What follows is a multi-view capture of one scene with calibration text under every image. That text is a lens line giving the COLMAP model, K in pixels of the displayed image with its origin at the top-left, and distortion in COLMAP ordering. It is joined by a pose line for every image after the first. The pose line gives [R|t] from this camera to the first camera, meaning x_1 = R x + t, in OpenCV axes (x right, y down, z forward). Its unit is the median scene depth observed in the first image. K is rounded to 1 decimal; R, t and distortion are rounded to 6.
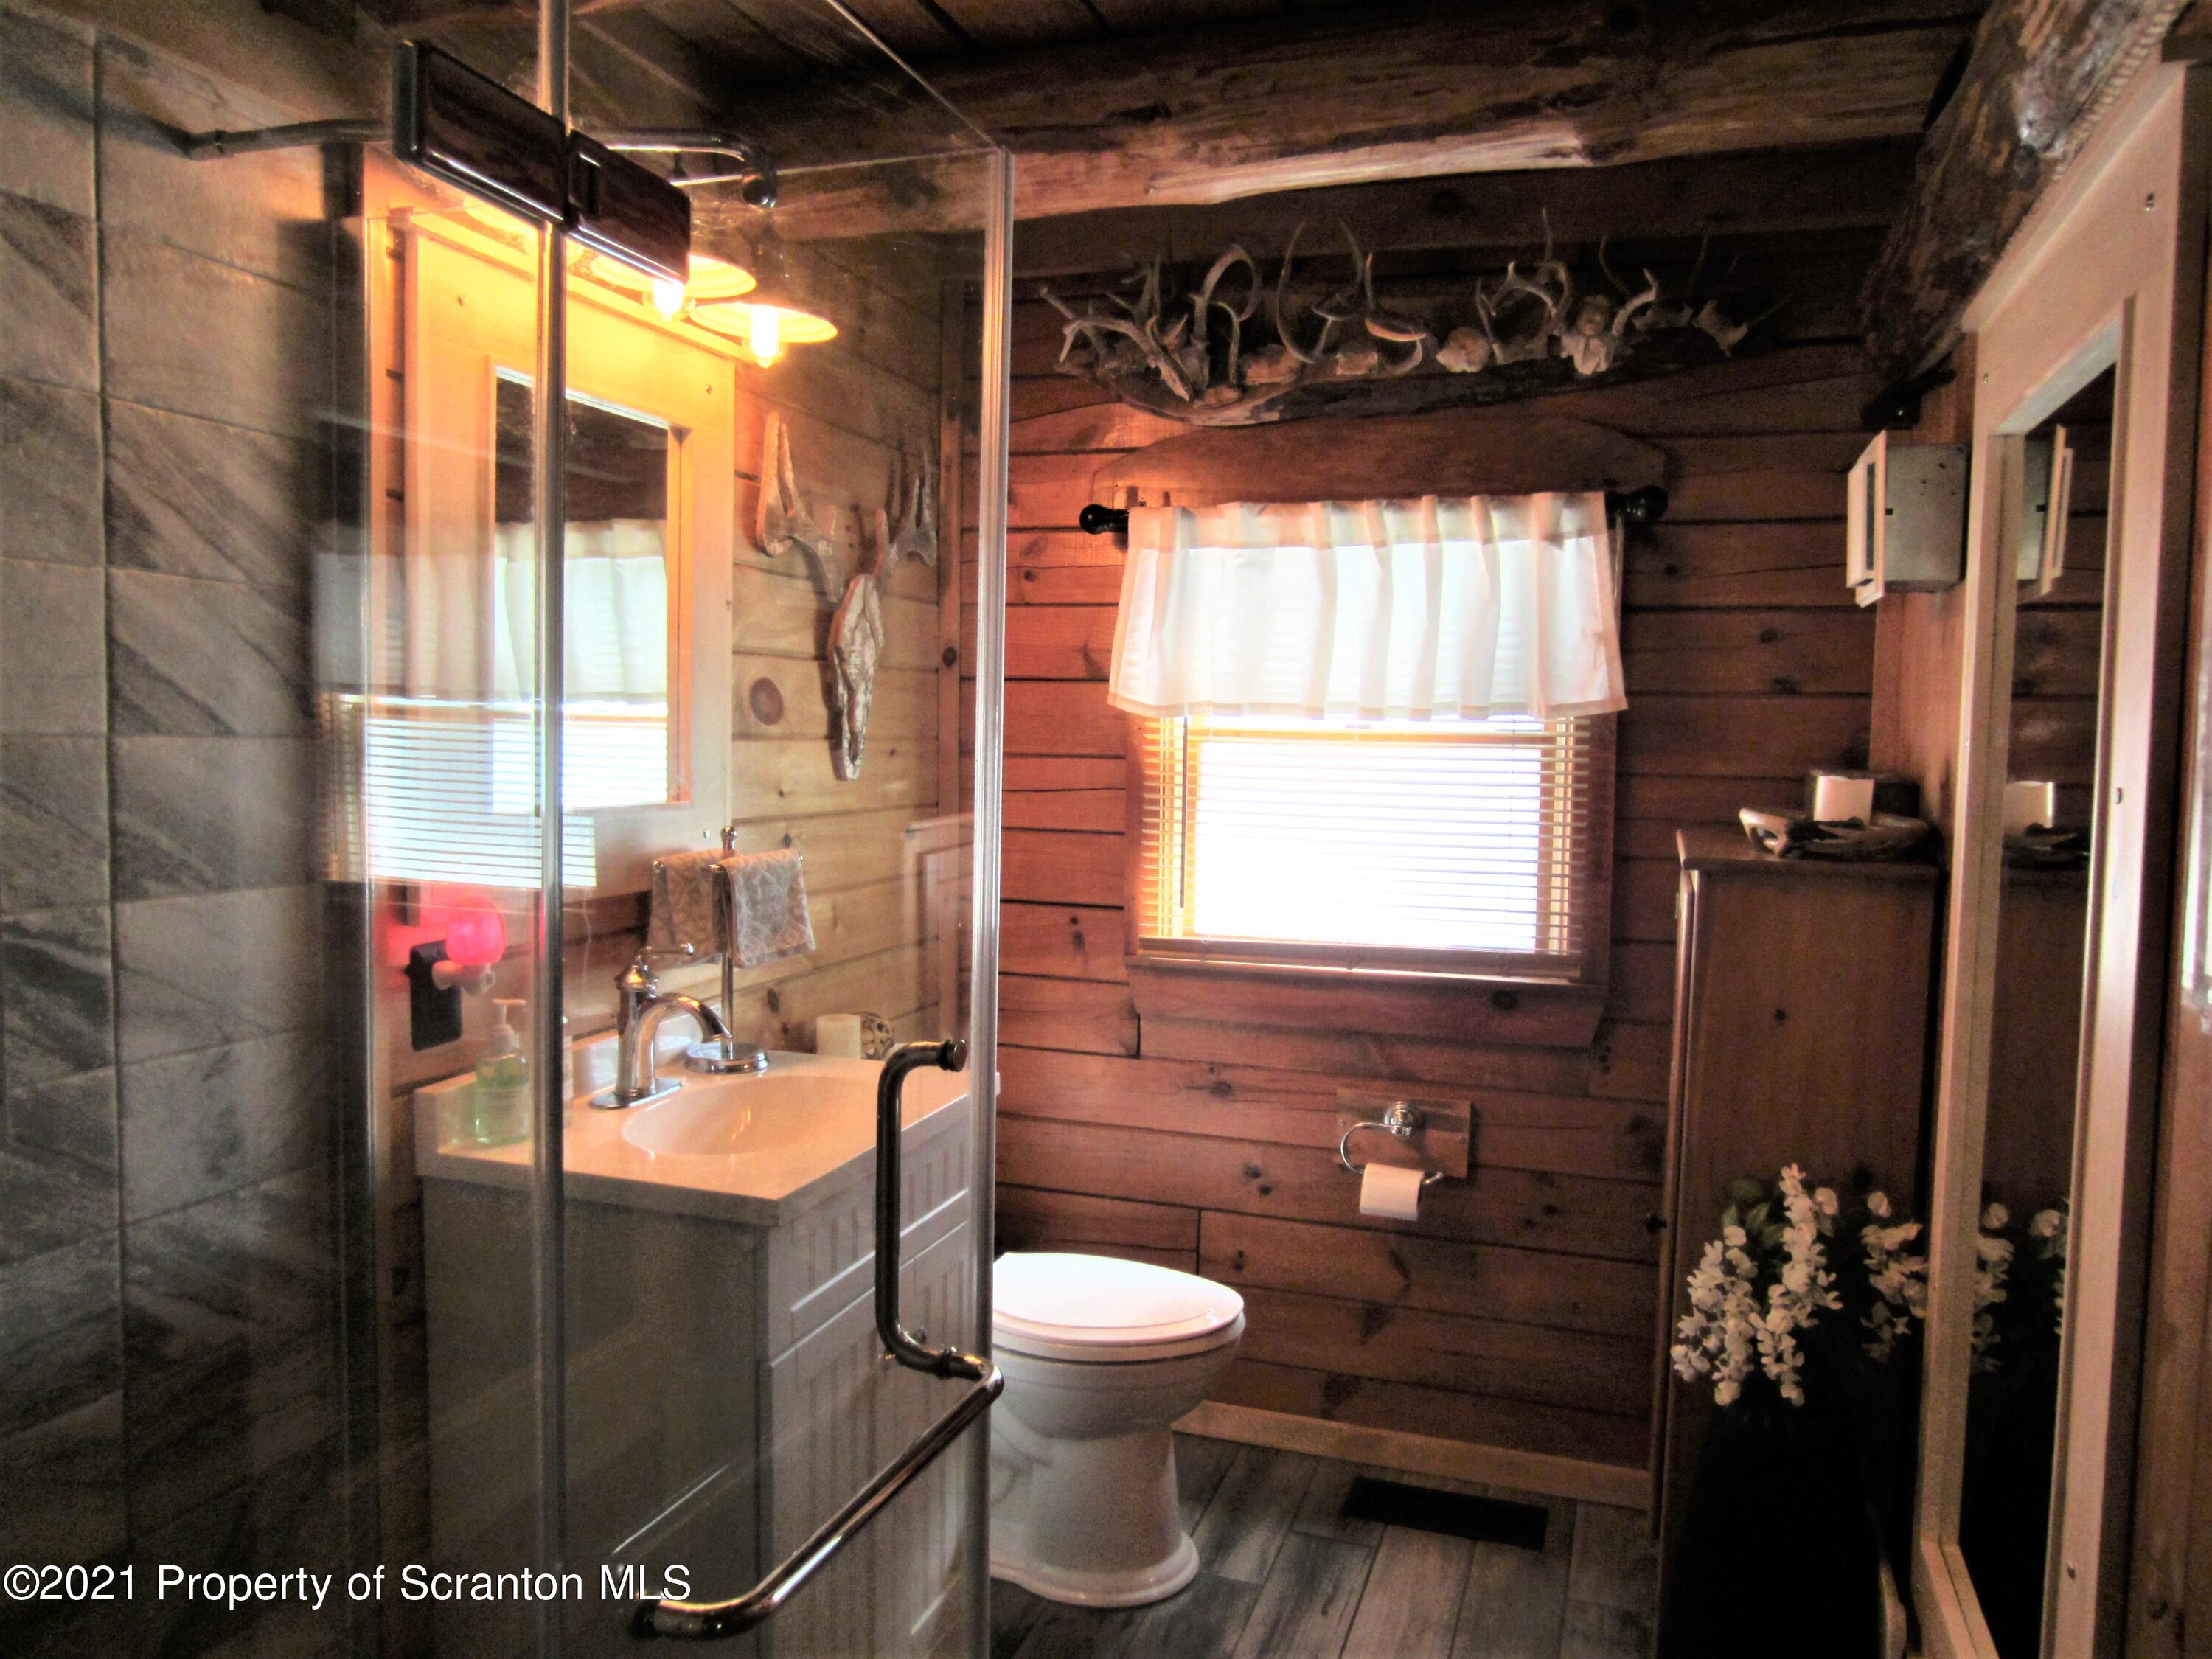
lens RADIAL K [[1577.1, 0, 1111.9], [0, 1577.1, 828.0], [0, 0, 1]] dist [-0.034734, 0.019709]
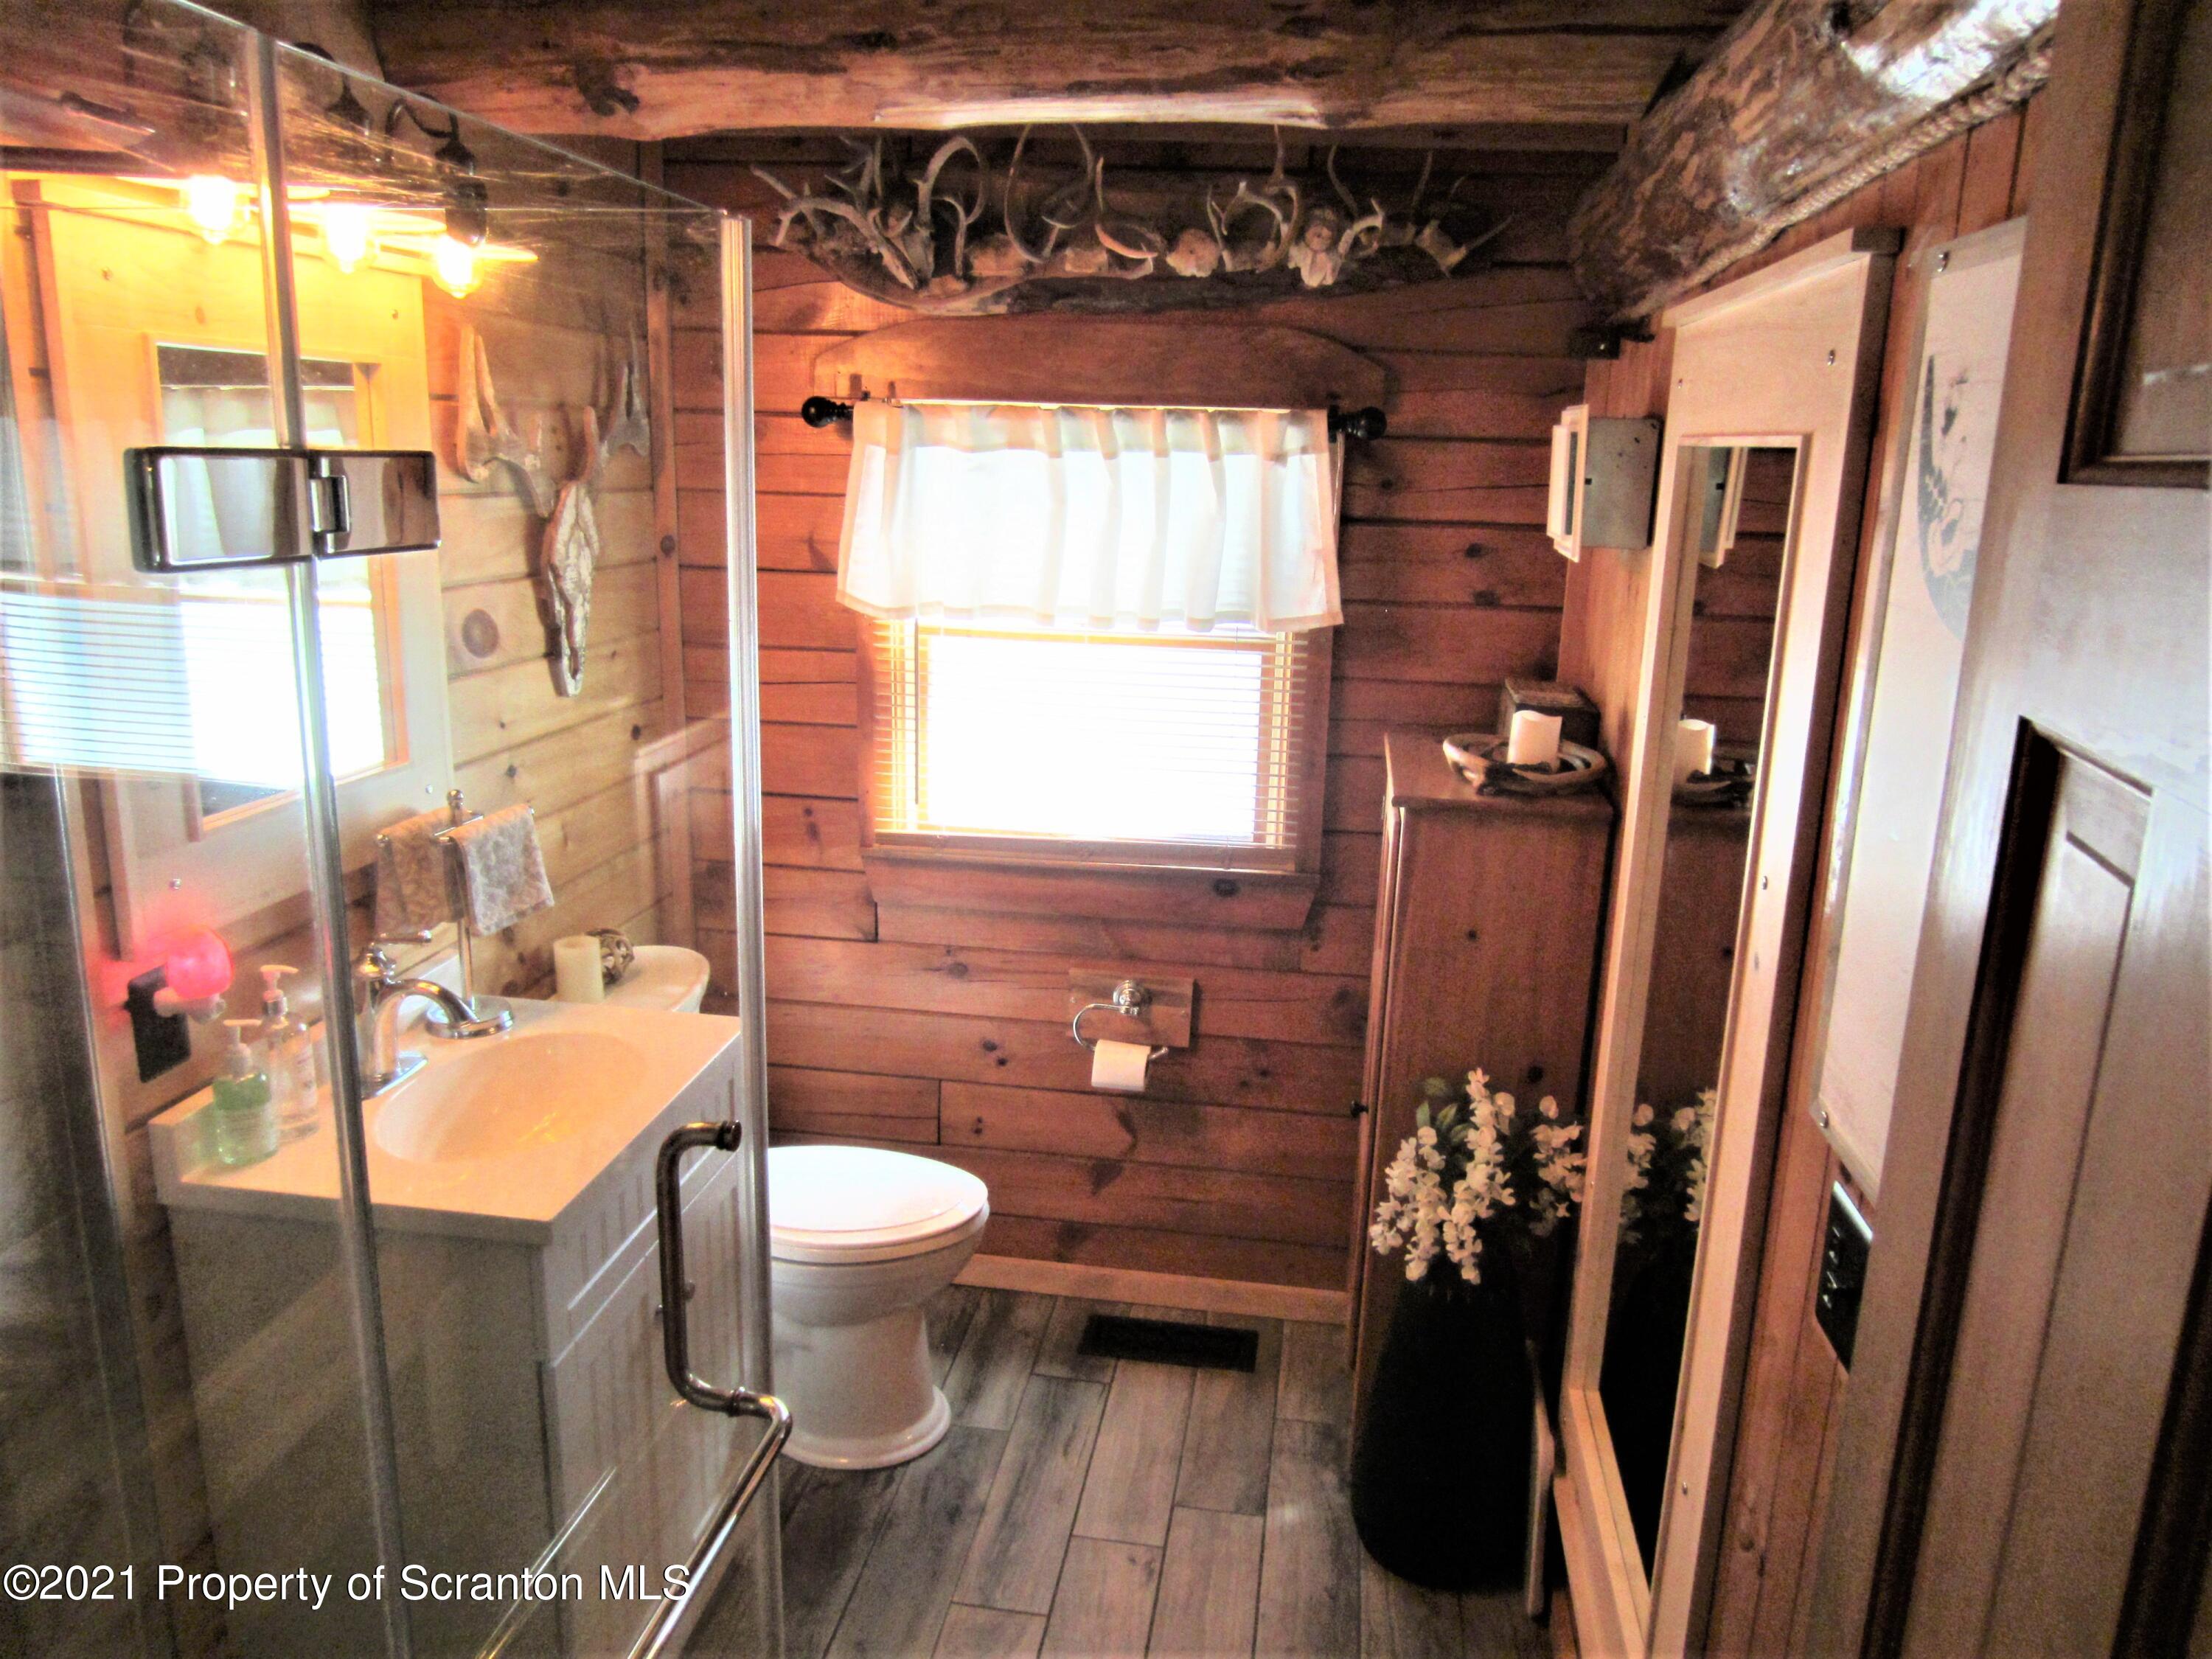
lens RADIAL K [[1577.1, 0, 1111.9], [0, 1577.1, 828.0], [0, 0, 1]] dist [-0.034734, 0.019709]
pose [[0.983183, -0.033871, 0.179455, -0.016582], [0.001377, 0.983997, 0.178178, -0.128895], [-0.182618, -0.174935, 0.967496, -0.011267]]
